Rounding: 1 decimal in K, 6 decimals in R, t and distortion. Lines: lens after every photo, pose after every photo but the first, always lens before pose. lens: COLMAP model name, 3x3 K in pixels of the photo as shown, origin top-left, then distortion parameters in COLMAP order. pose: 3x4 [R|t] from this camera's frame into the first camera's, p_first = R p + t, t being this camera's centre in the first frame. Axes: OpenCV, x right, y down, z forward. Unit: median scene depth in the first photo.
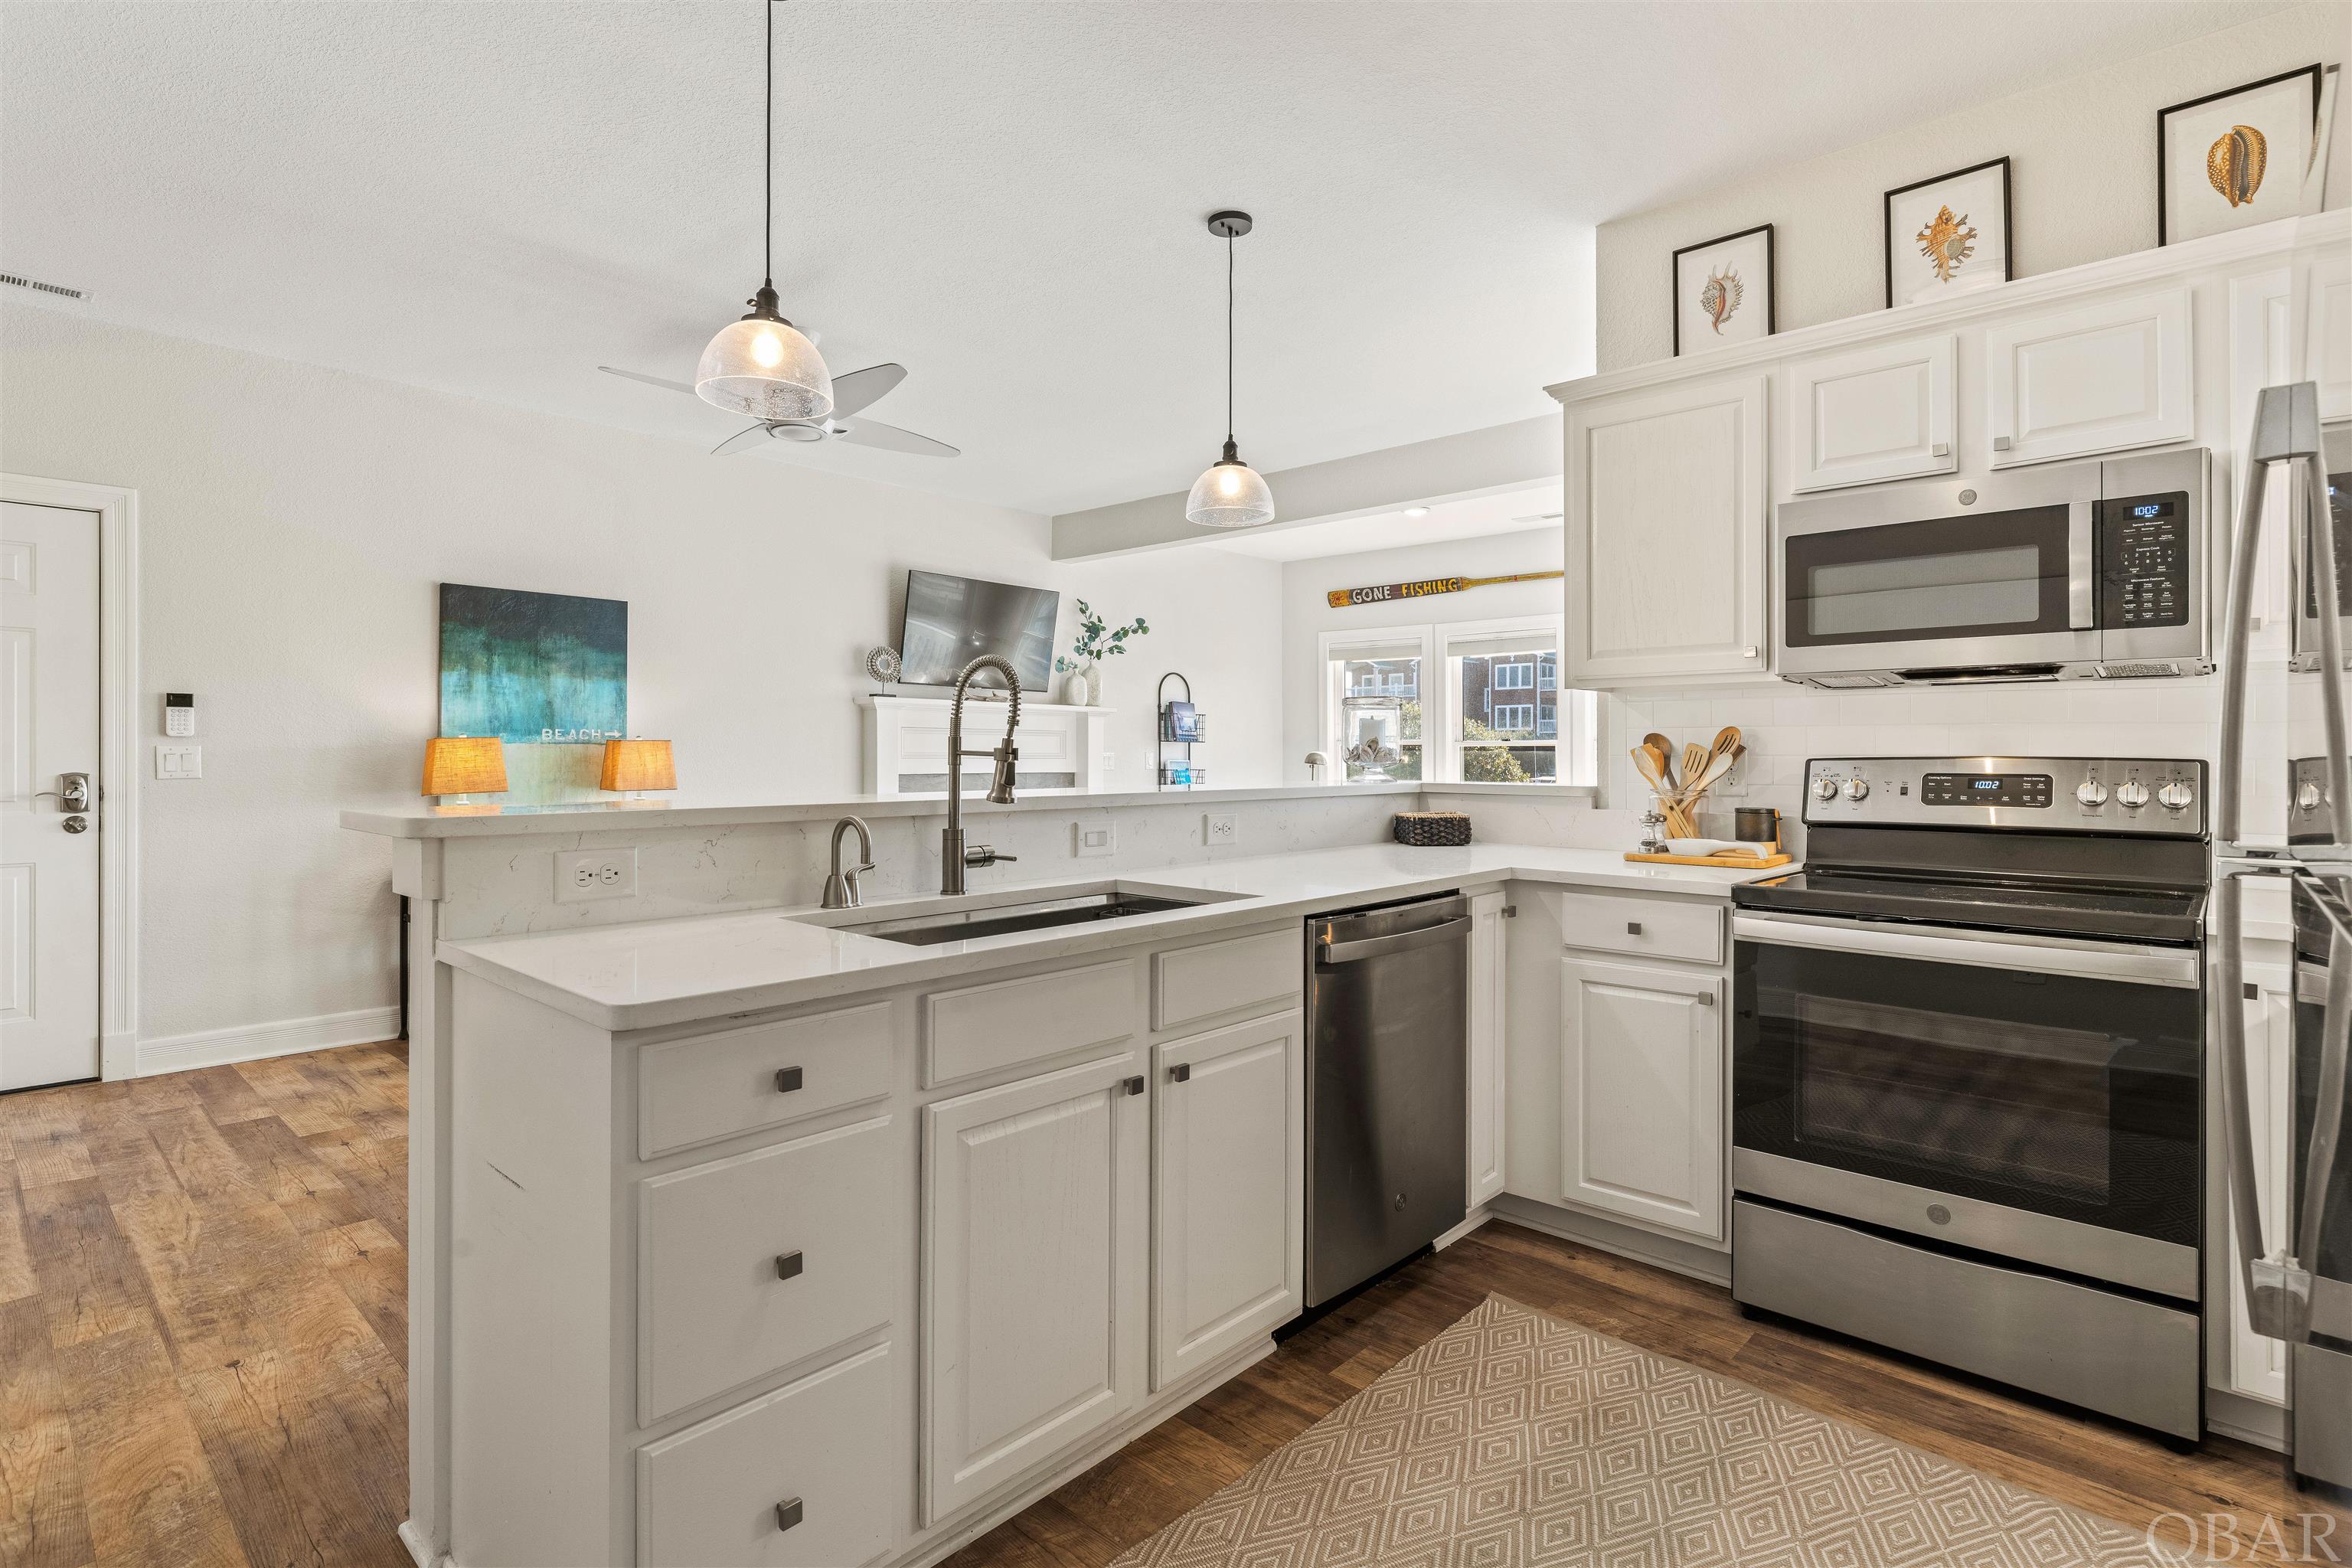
lens RADIAL K [[1143.8, 0, 1201.1], [0, 1143.8, 755.0], [0, 0, 1]] dist [-0.008549, 0.002539]
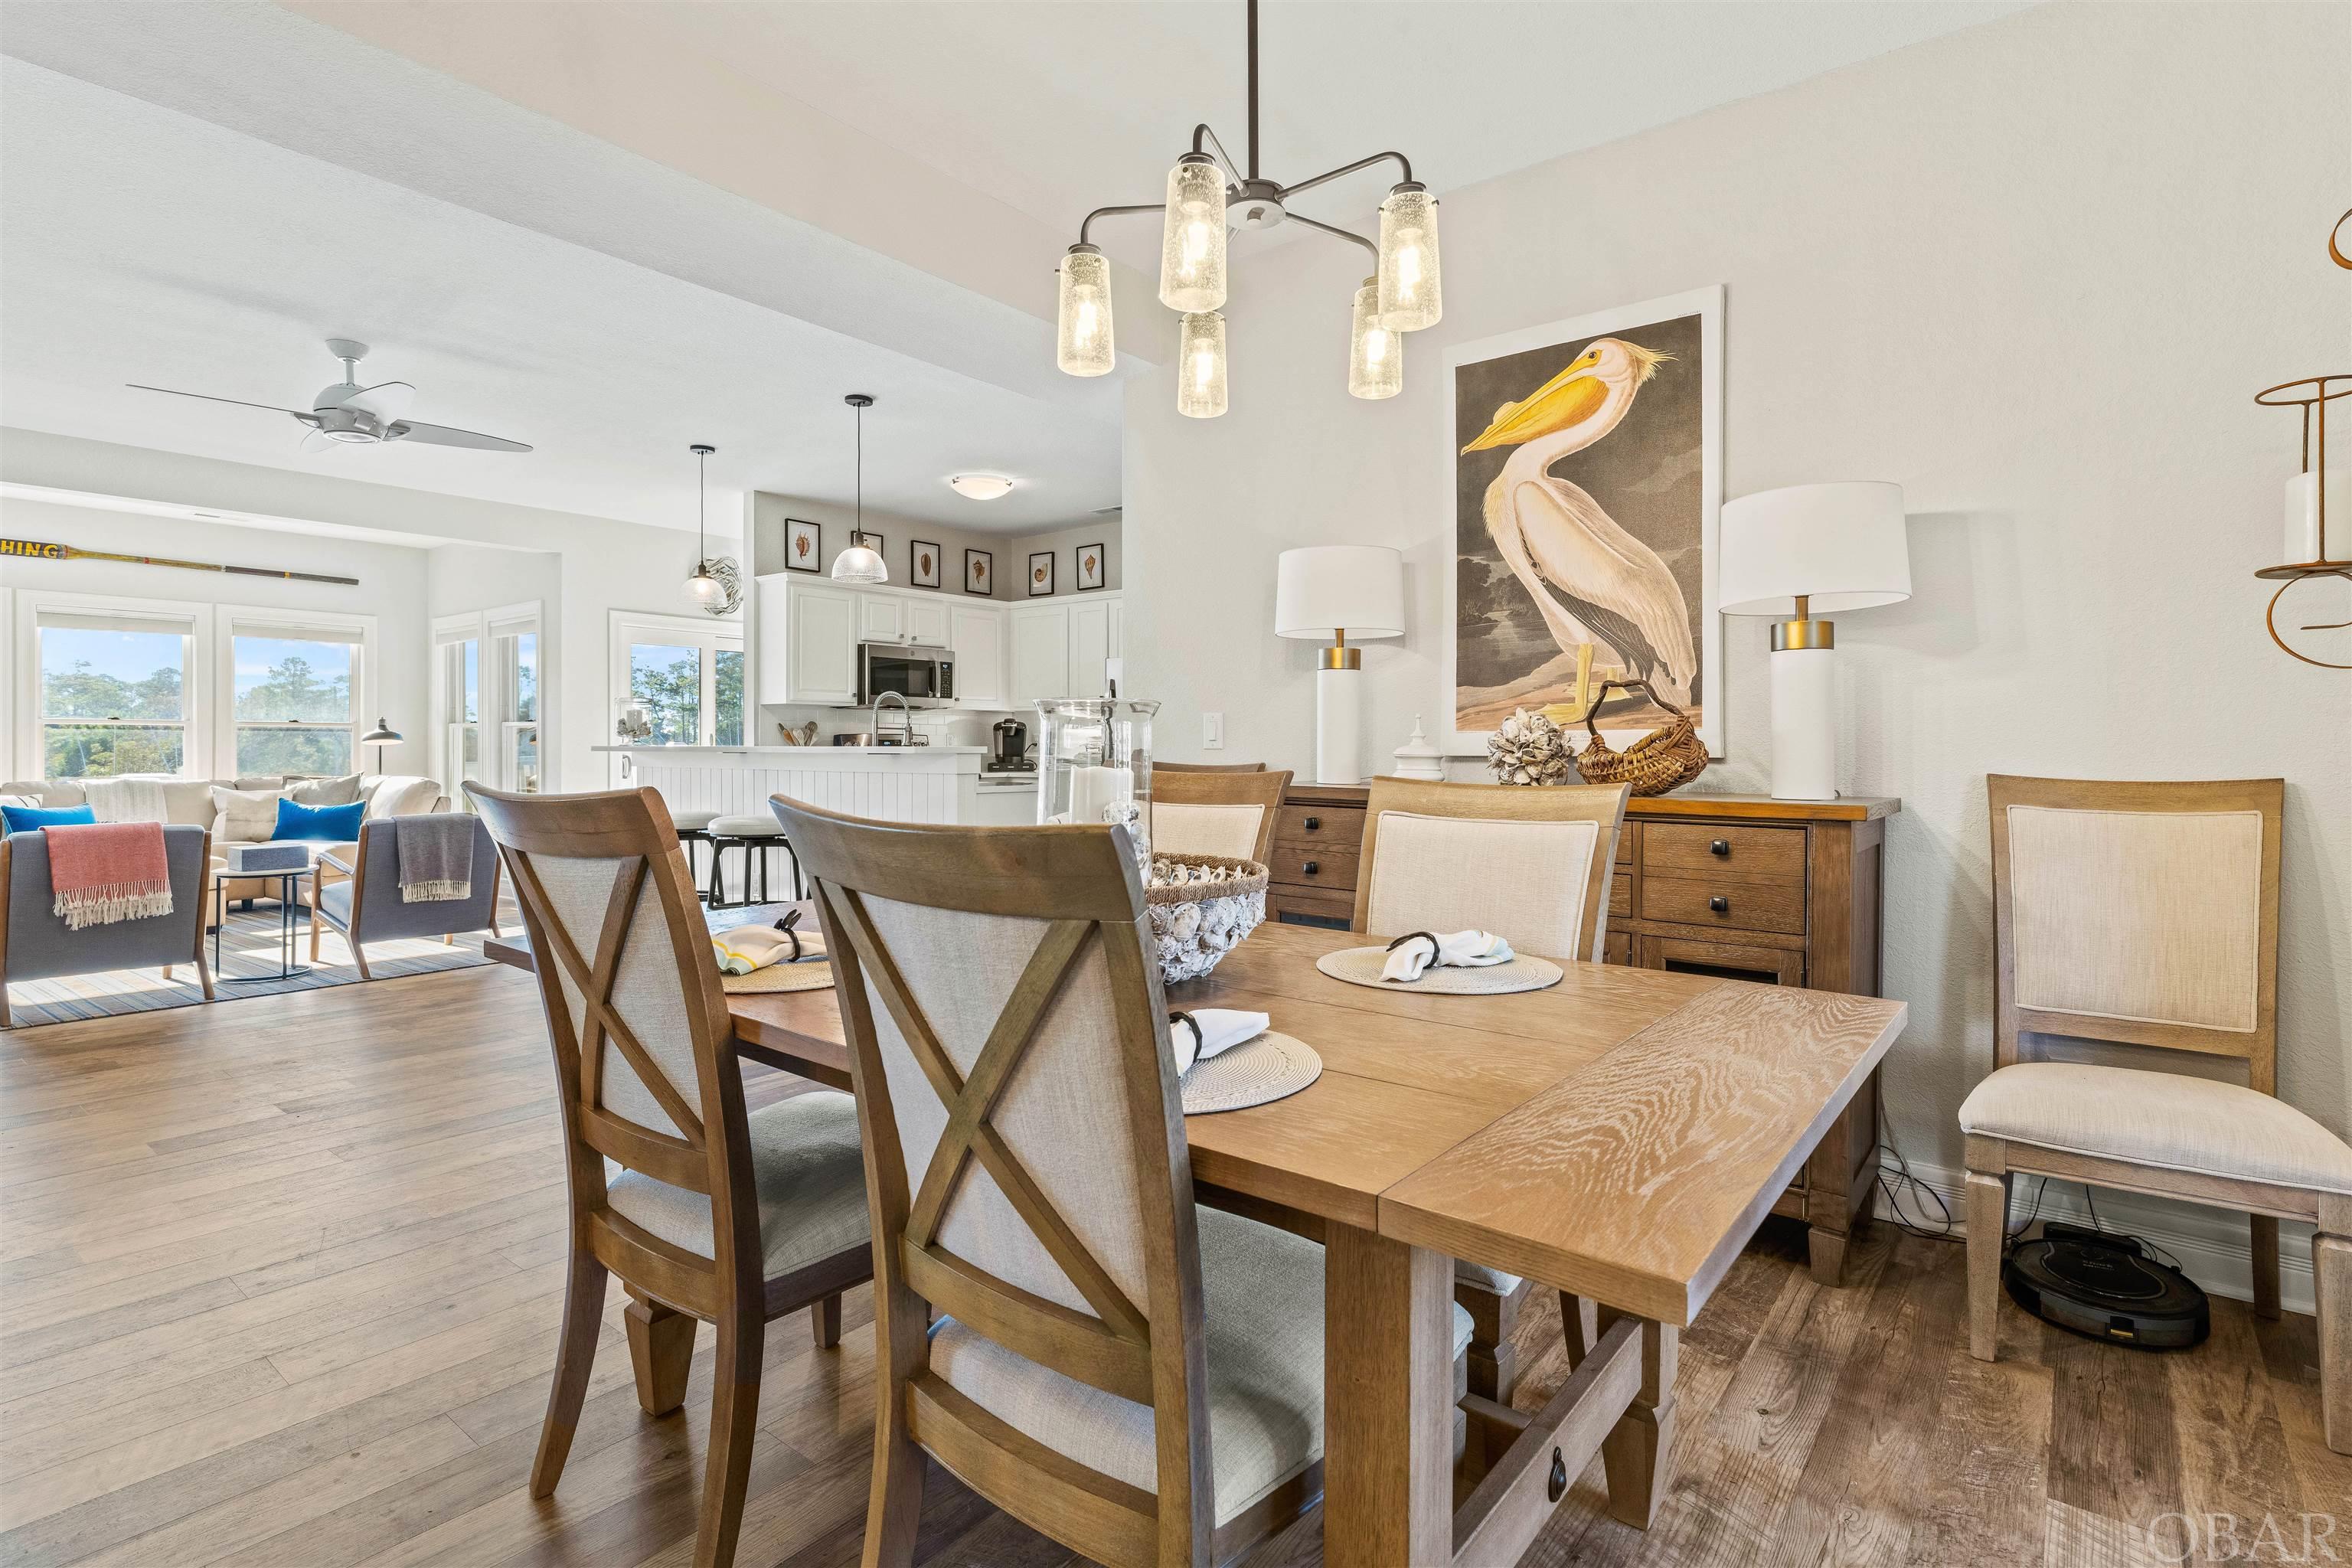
lens RADIAL K [[1143.8, 0, 1167.2], [0, 1143.8, 746.4], [0, 0, 1]] dist [-0.008549, 0.002539]
pose [[-0.061628, -0.000395, 0.998099, -2.047164], [-0.000313, 1.000000, 0.000377, 0.028550], [-0.998099, -0.000289, -0.061628, 0.373657]]
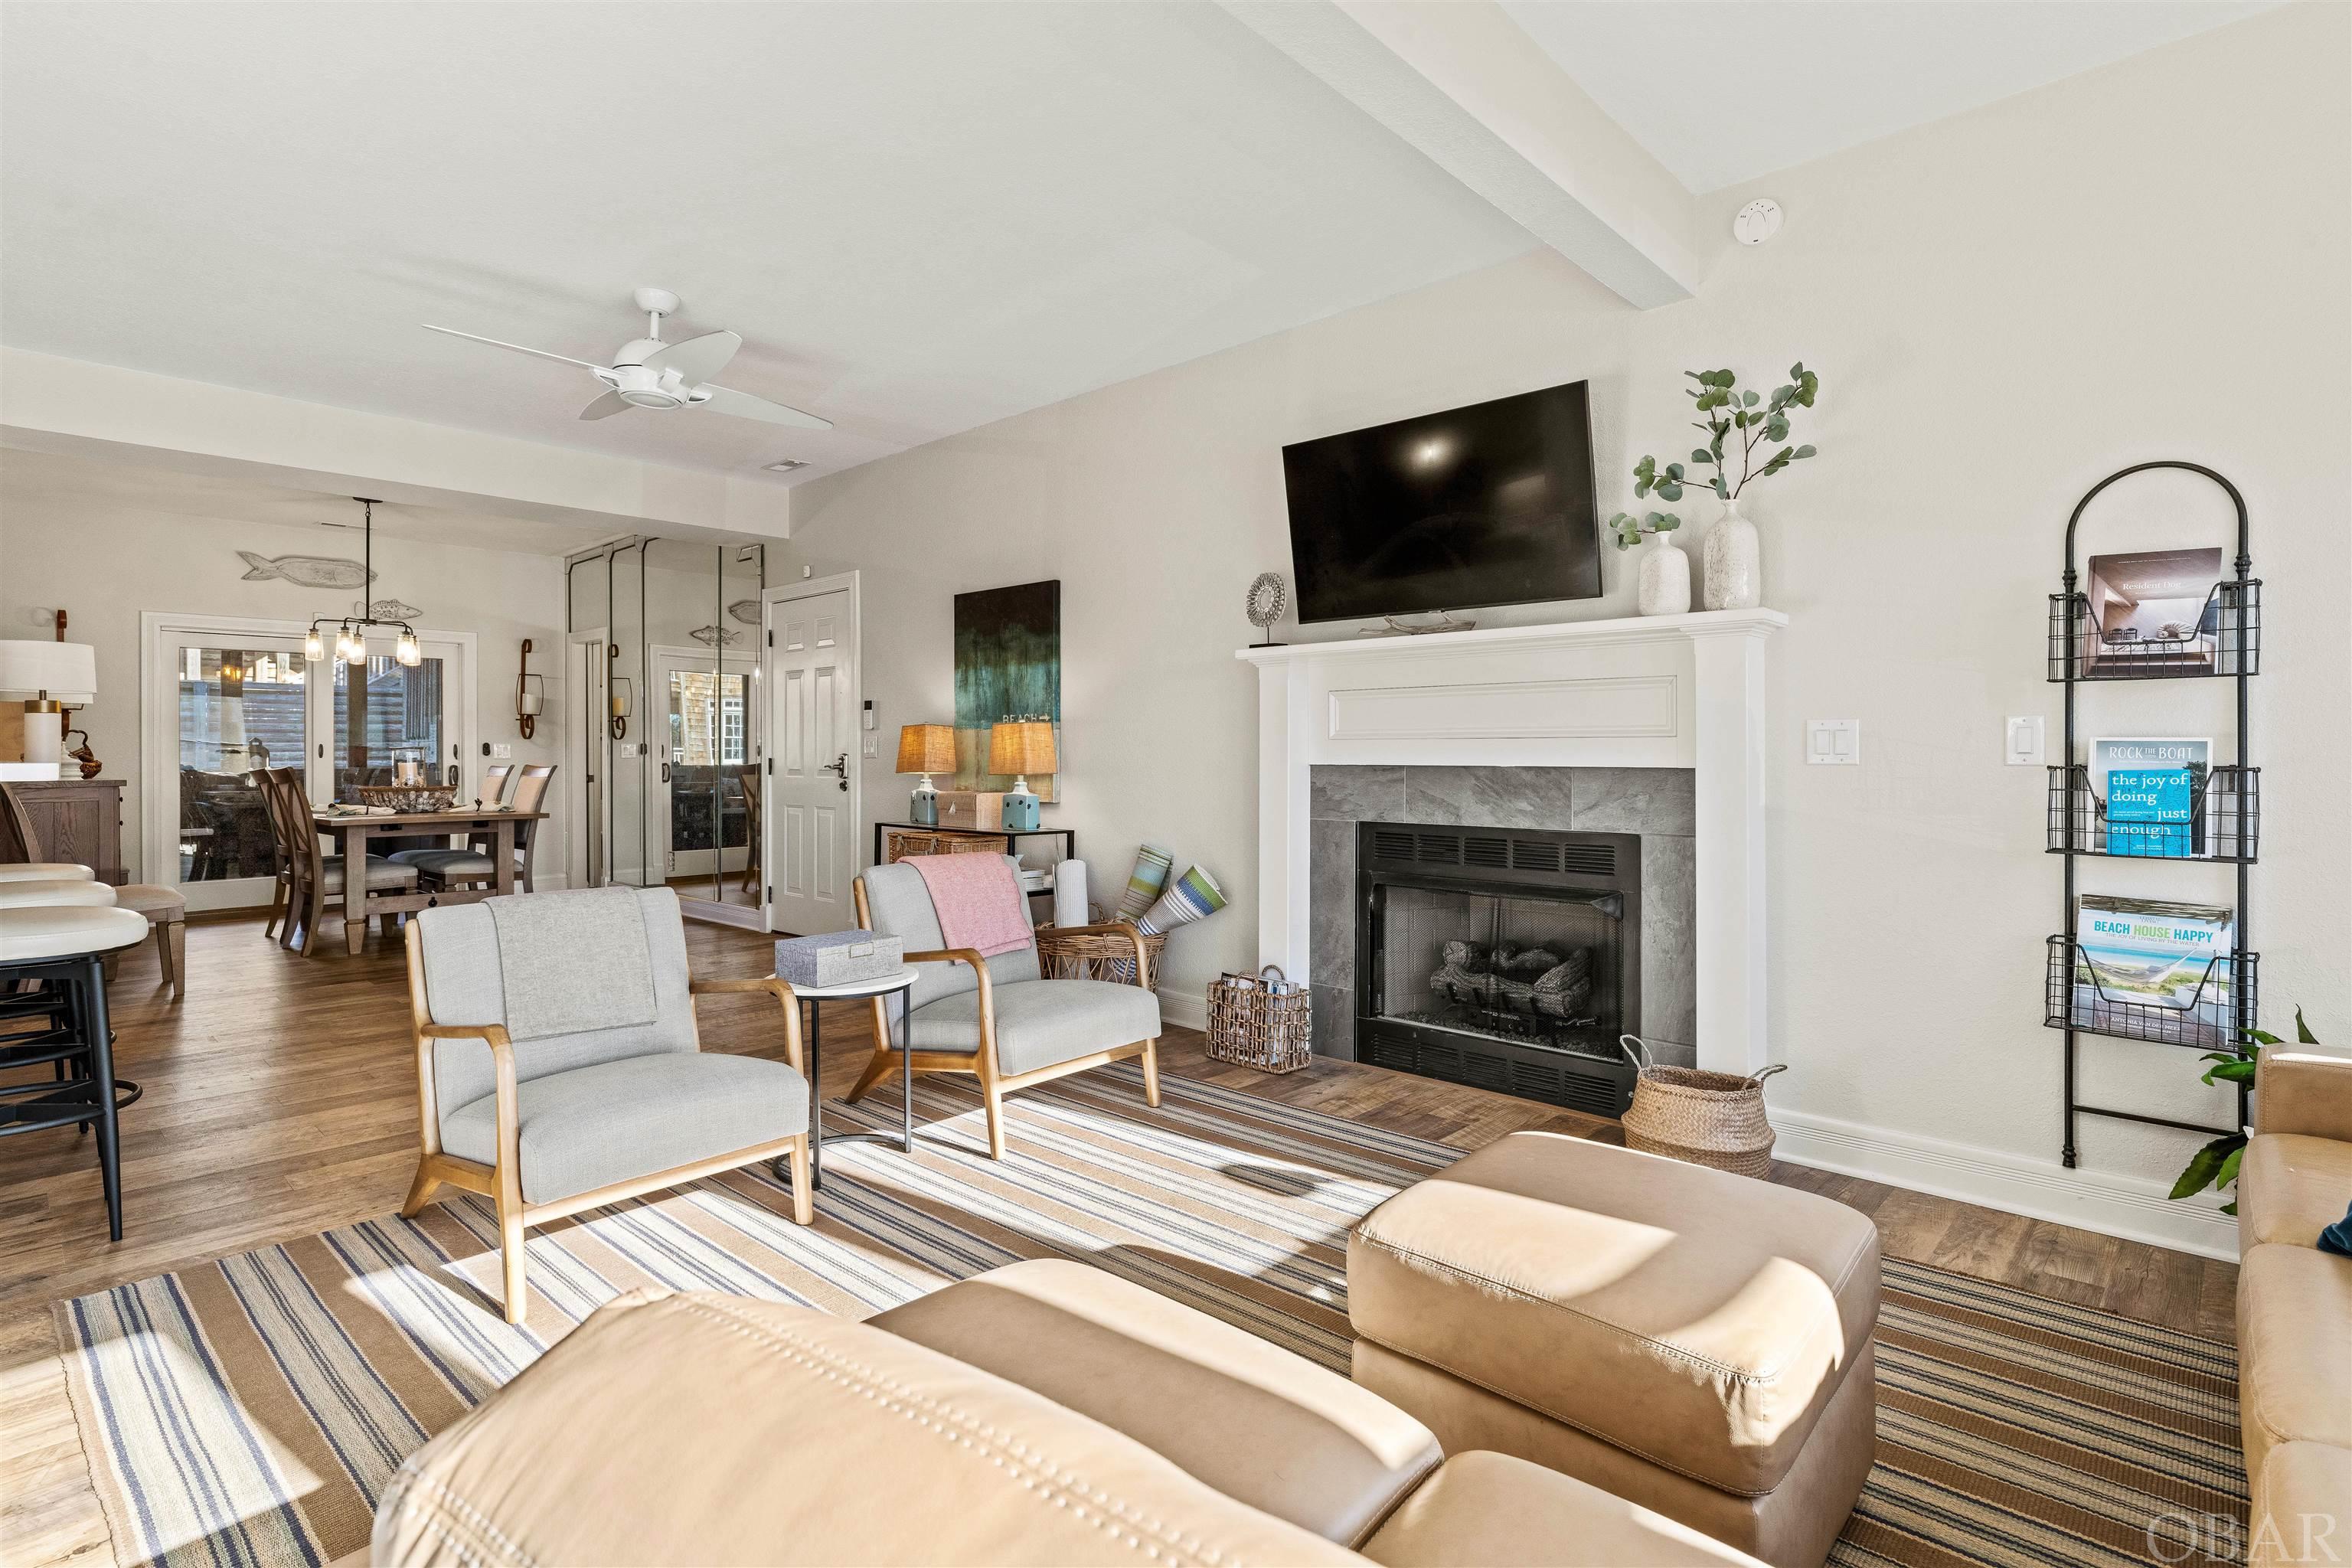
lens RADIAL K [[1143.8, 0, 1166.2], [0, 1143.8, 784.4], [0, 0, 1]] dist [-0.008549, 0.002539]
pose [[-0.041813, 0.017801, -0.998967, 0.818435], [-0.006385, 0.999816, 0.018084, 0.036455], [0.999105, 0.007135, -0.041692, 1.998623]]
